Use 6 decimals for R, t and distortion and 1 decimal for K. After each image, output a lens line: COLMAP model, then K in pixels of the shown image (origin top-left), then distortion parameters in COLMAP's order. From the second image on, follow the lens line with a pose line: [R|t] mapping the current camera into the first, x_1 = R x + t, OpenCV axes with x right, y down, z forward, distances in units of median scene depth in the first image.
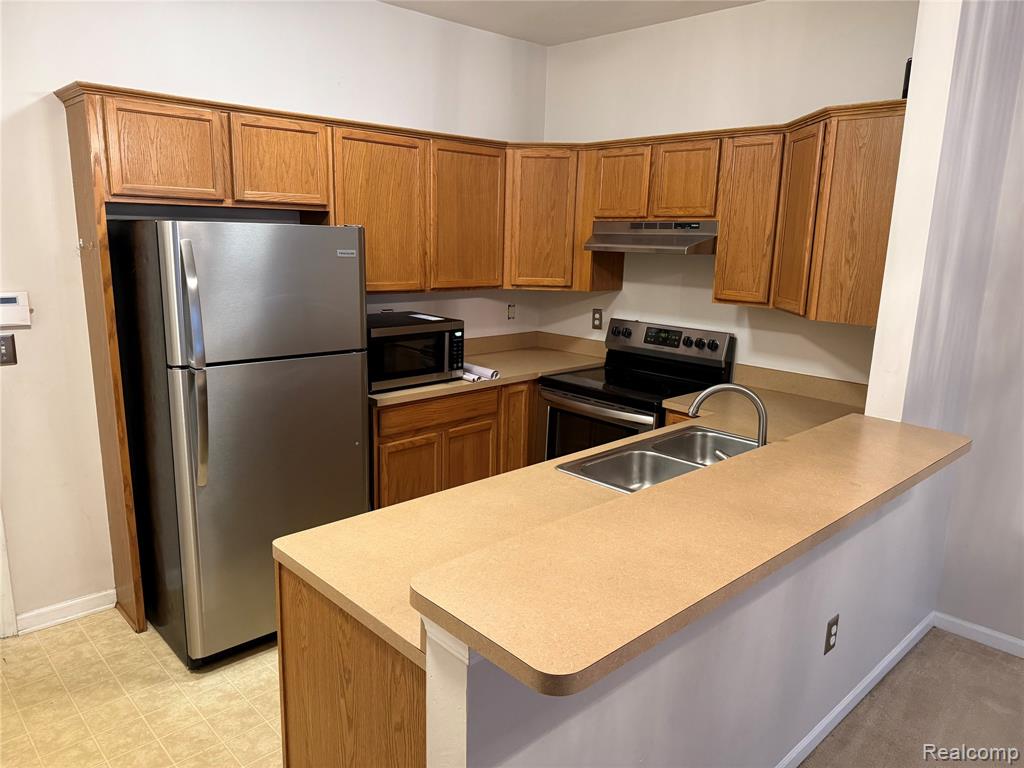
lens RADIAL K [[718.9, 0, 512.0], [0, 718.9, 384.0], [0, 0, 1]] dist [0.055154, -0.065027]
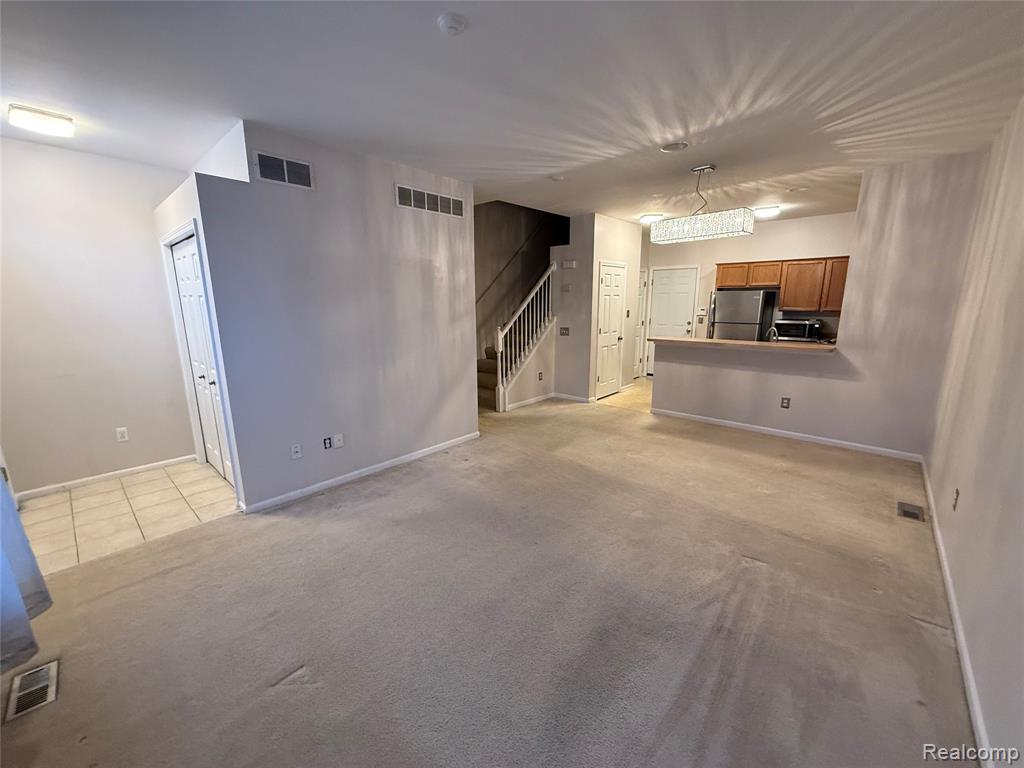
lens RADIAL K [[406.9, 0, 512.0], [0, 406.9, 384.0], [0, 0, 1]] dist [0.002433, -0.000051]
pose [[0.078637, 0.180445, -0.980437, 1.613958], [-0.199405, 0.966454, 0.161878, 0.148174], [0.976757, 0.182774, 0.111980, -0.371022]]
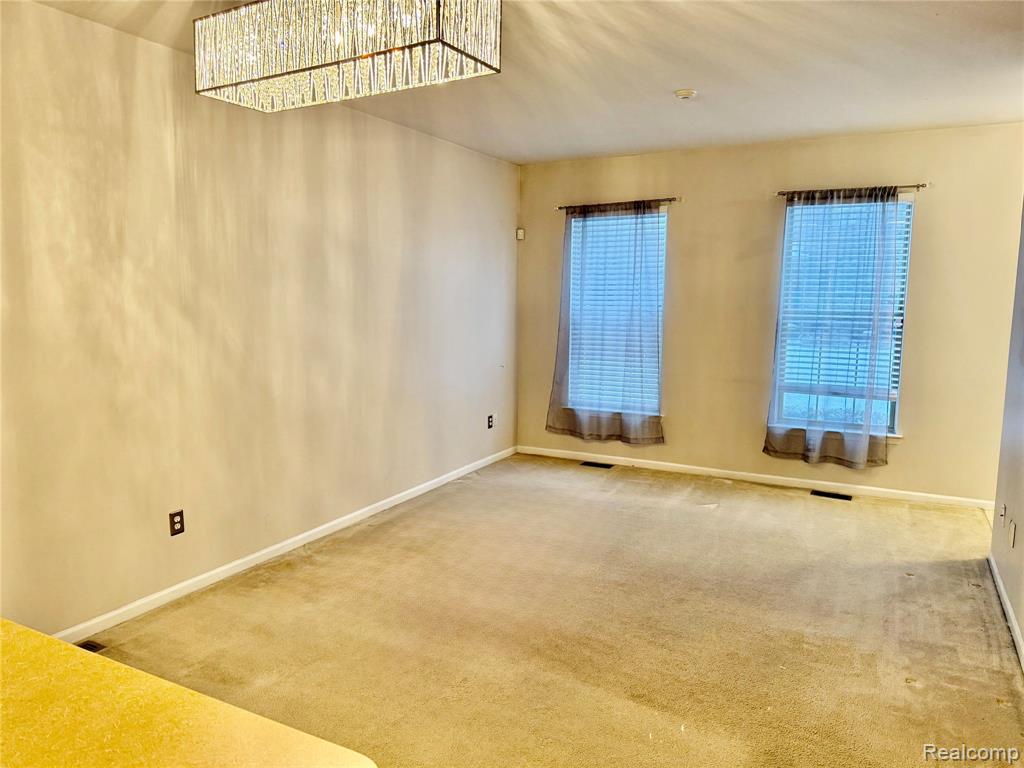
lens RADIAL K [[703.4, 0, 512.0], [0, 703.4, 384.0], [0, 0, 1]] dist [0.051450, -0.066386]
pose [[-0.305100, -0.152560, 0.940021, -0.173875], [0.184867, 0.958820, 0.215613, -0.039662], [-0.934205, 0.239562, -0.264332, 0.285679]]
